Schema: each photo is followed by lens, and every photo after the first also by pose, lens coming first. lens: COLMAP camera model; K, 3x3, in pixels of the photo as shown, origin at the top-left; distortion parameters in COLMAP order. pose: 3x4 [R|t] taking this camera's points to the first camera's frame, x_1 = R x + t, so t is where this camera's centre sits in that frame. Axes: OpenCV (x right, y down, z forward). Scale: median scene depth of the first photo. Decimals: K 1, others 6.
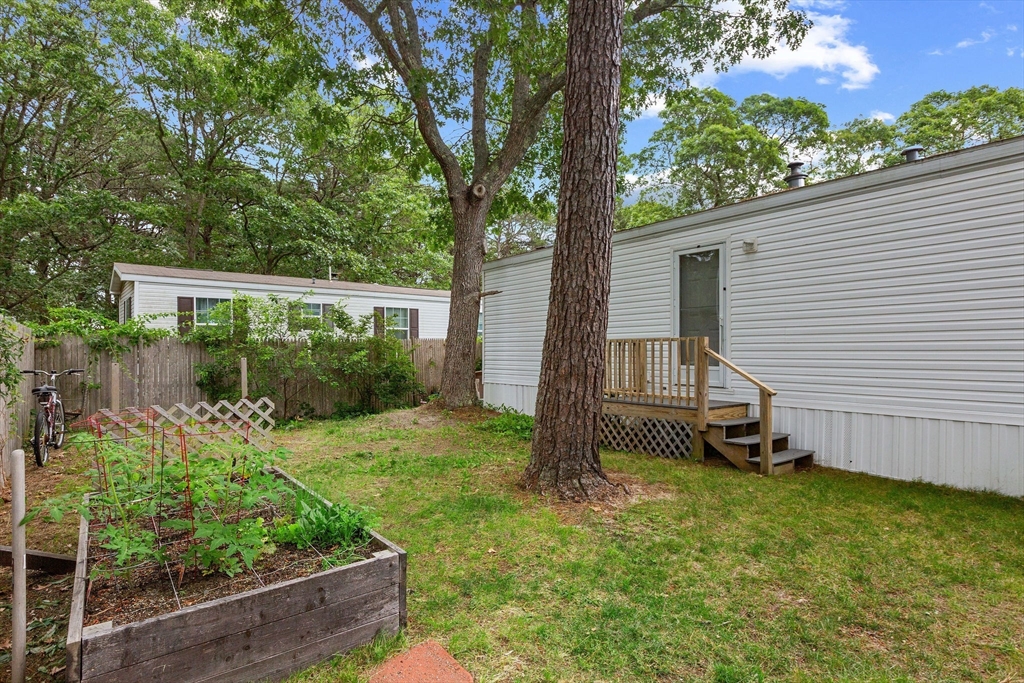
lens RADIAL K [[533.1, 0, 512.0], [0, 533.1, 341.5], [0, 0, 1]] dist [0.002525, 0.000274]
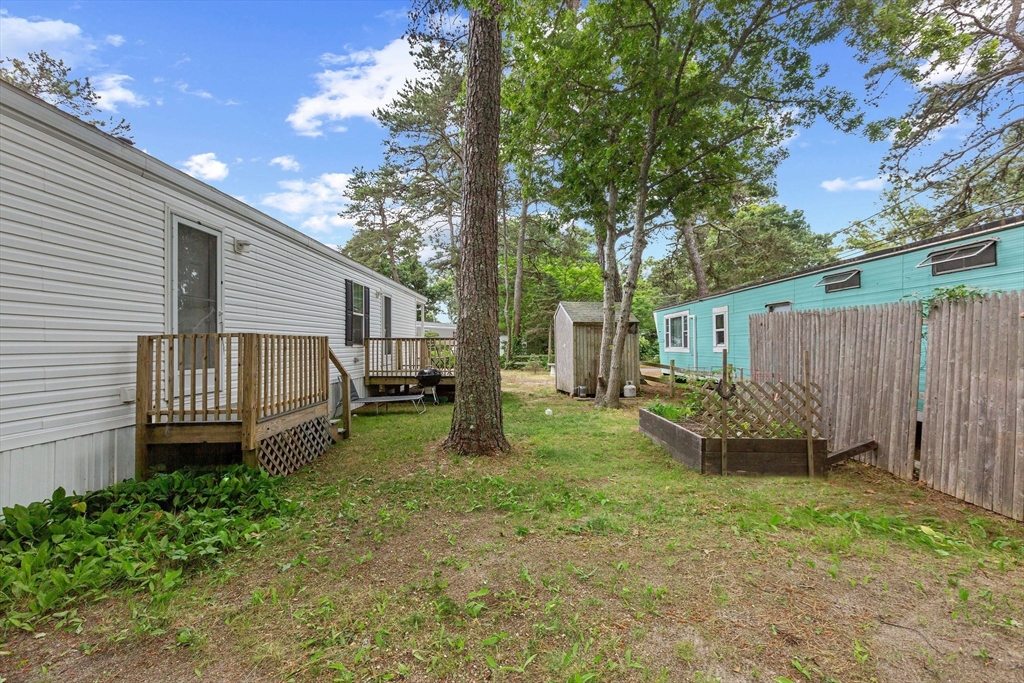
lens RADIAL K [[455.6, 0, 512.0], [0, 455.6, 341.5], [0, 0, 1]] dist [-0.000451, 0.000262]
pose [[-0.781661, 0.014731, 0.623530, -0.472269], [0.000910, 0.999747, -0.022478, 0.020060], [-0.623703, -0.017002, -0.781476, 1.281044]]
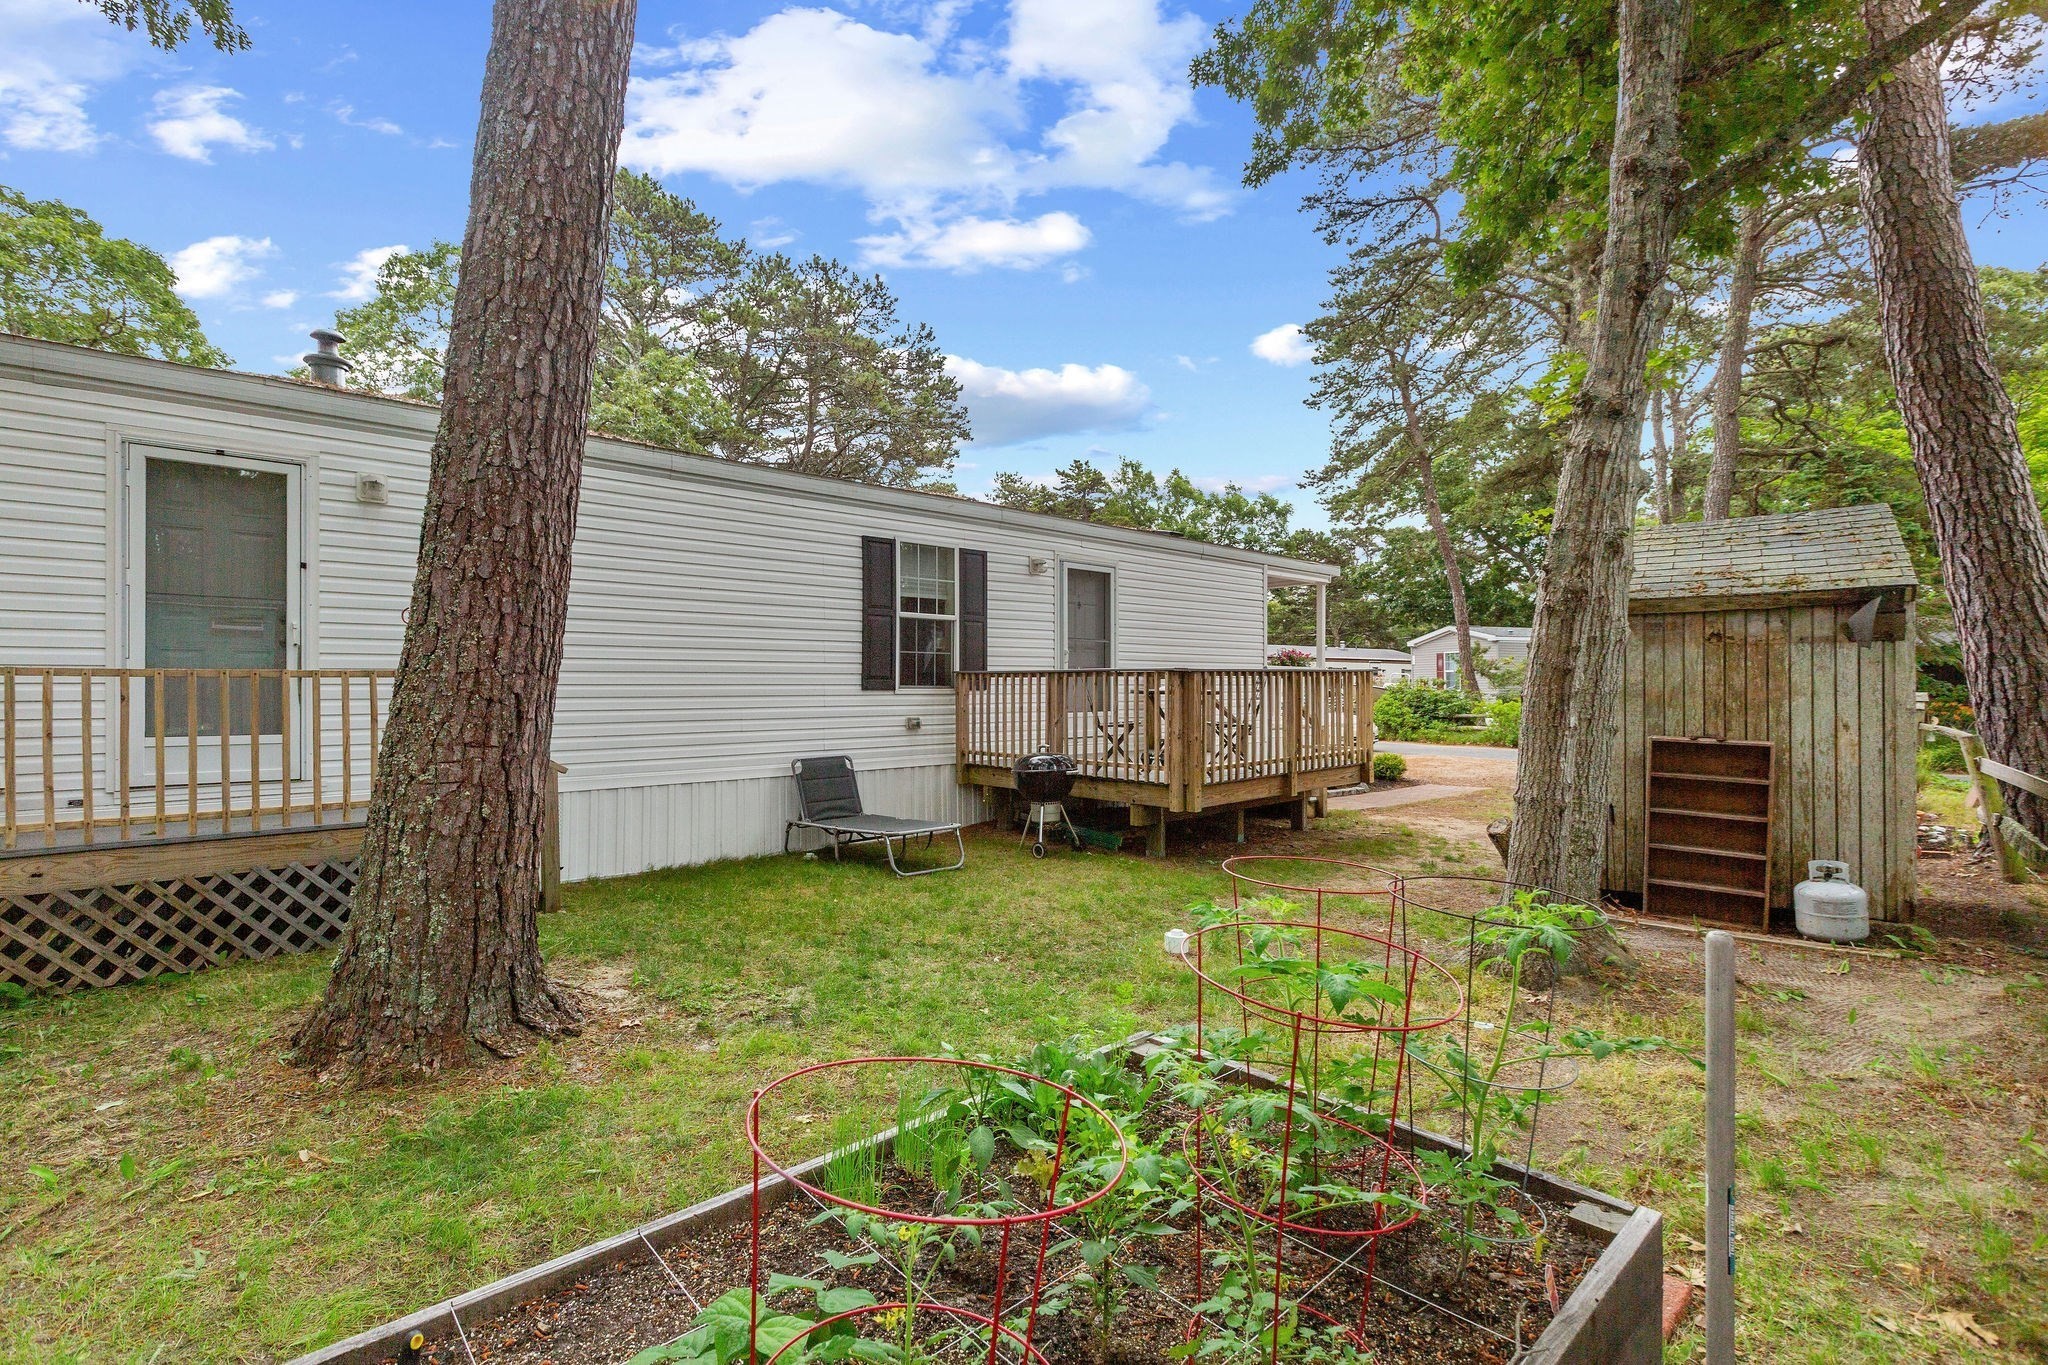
lens RADIAL K [[931.6, 0, 1019.0], [0, 931.6, 689.1], [0, 0, 1]] dist [0.000035, -0.000357]
pose [[-0.078463, 0.006712, 0.996894, -0.444390], [-0.012705, 0.999889, -0.007732, 0.006138], [-0.996836, -0.013272, -0.078369, 0.438854]]
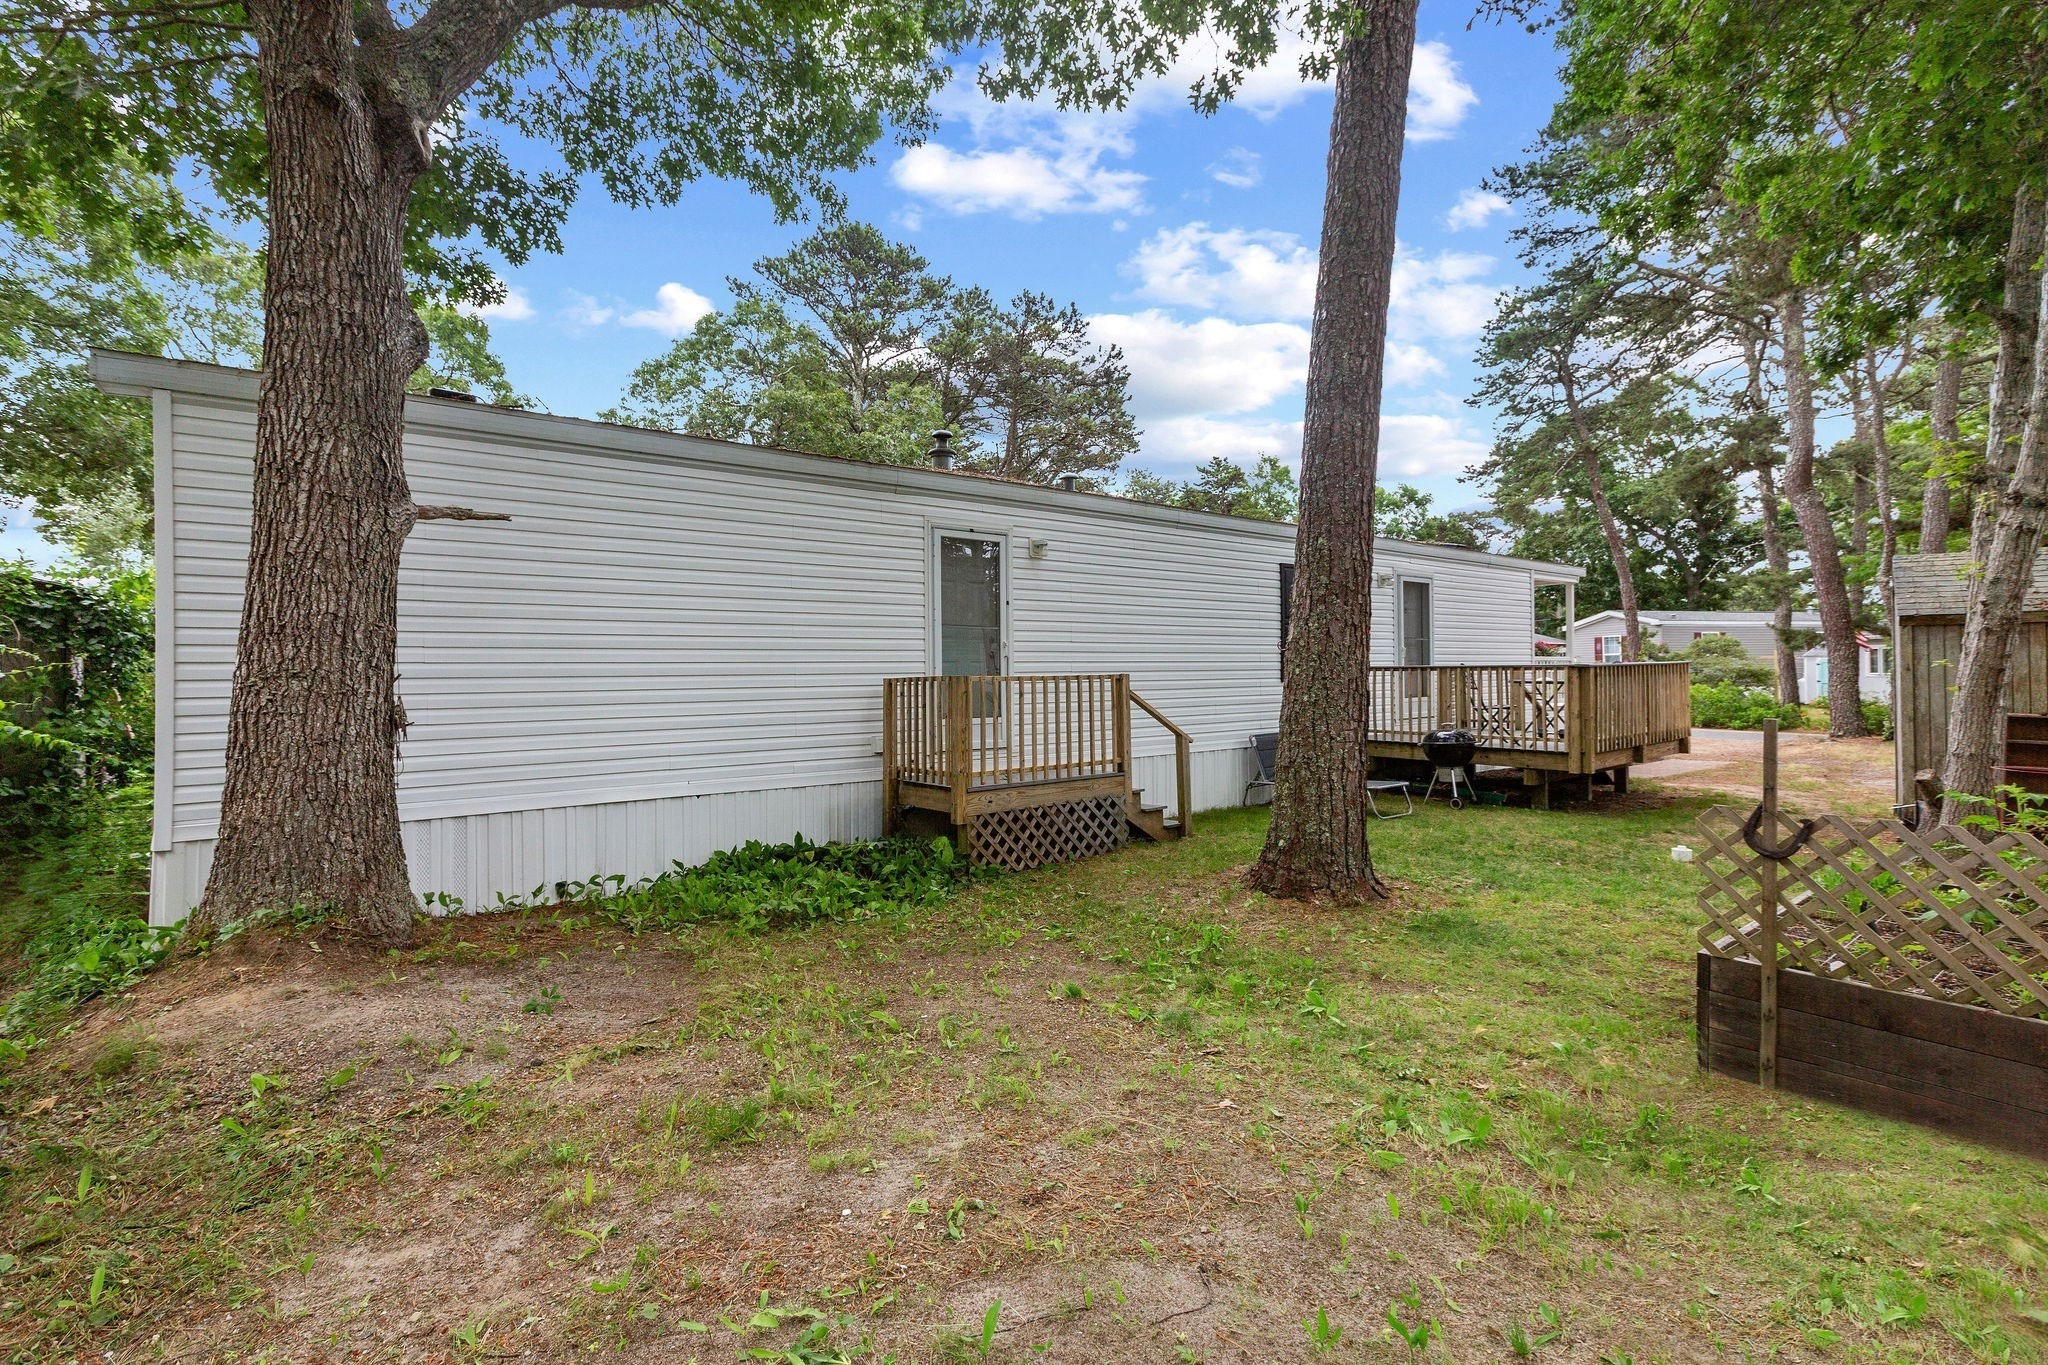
lens RADIAL K [[923.8, 0, 1011.9], [0, 923.8, 667.9], [0, 0, 1]] dist [0.001904, 0.000613]
pose [[0.009014, 0.013640, 0.999866, -0.773317], [-0.004313, 0.999898, -0.013602, 0.000353], [-0.999950, -0.004190, 0.009072, 0.969170]]
